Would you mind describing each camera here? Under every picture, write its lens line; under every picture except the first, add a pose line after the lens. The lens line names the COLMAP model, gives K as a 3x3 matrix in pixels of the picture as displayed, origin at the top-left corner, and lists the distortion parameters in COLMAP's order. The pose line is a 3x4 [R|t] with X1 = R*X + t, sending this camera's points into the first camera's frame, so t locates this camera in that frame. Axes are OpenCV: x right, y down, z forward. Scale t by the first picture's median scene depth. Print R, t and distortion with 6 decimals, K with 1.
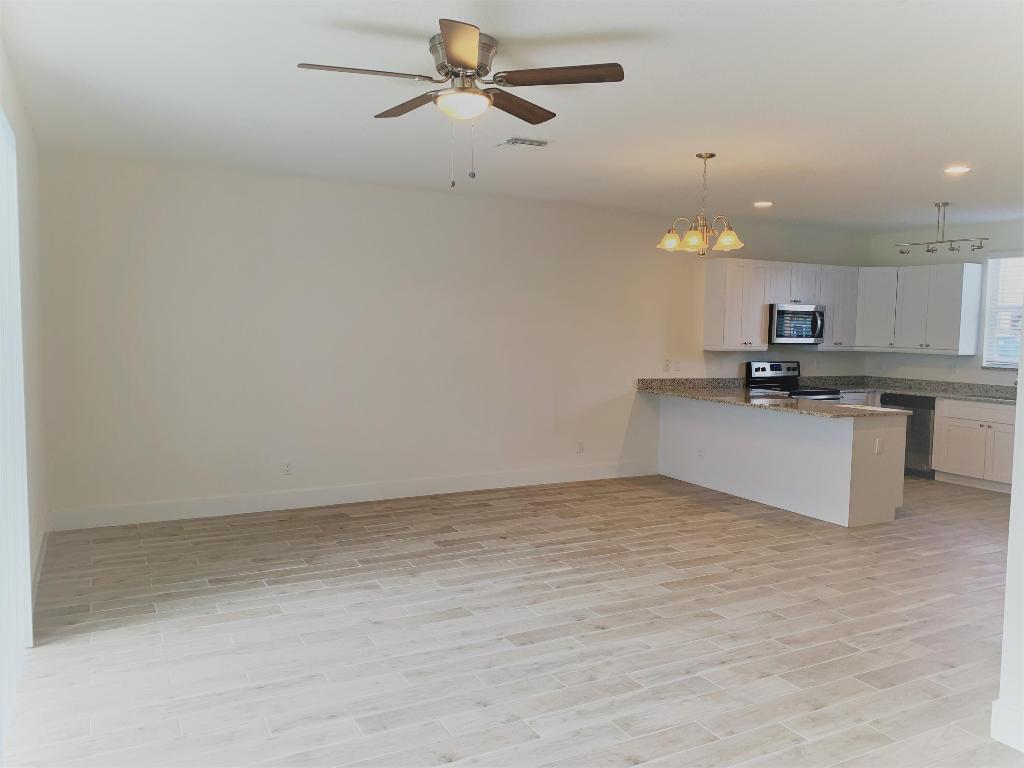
lens RADIAL K [[779.2, 0, 510.0], [0, 779.2, 372.4], [0, 0, 1]] dist [-0.000039, 0.000241]
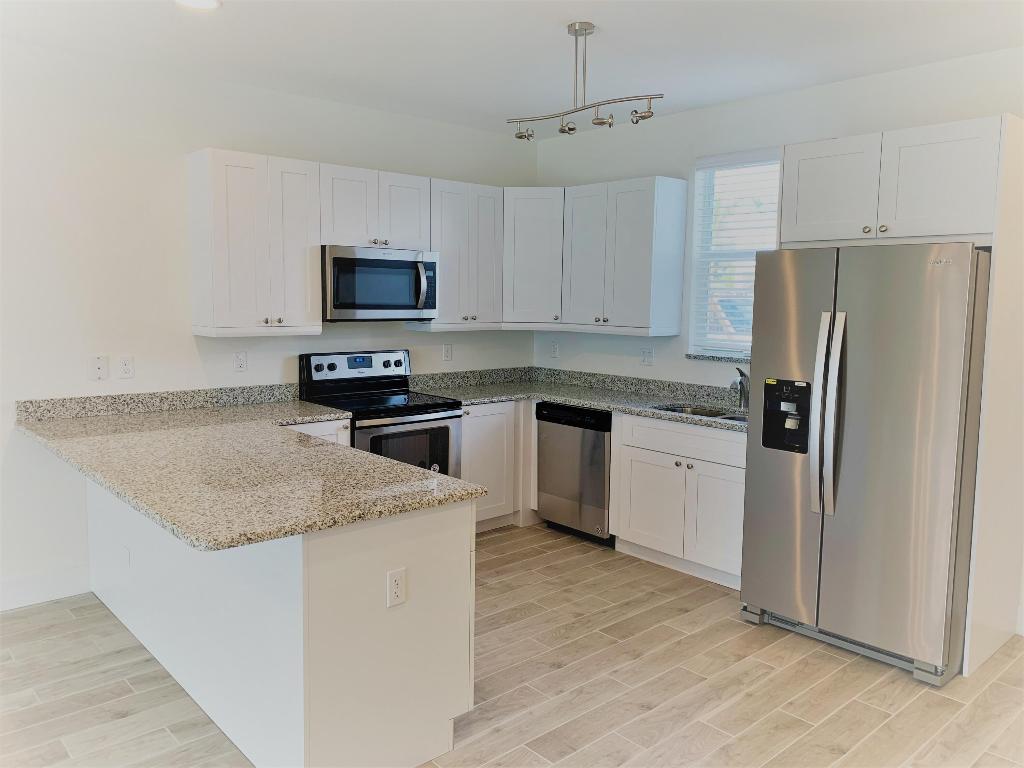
lens RADIAL K [[783.3, 0, 511.8], [0, 783.3, 367.5], [0, 0, 1]] dist [0.112604, -0.182268]
pose [[0.969197, -0.031101, 0.244317, 0.319766], [0.023182, 0.999111, 0.035223, -0.020775], [-0.245195, -0.028475, 0.969056, 0.437863]]
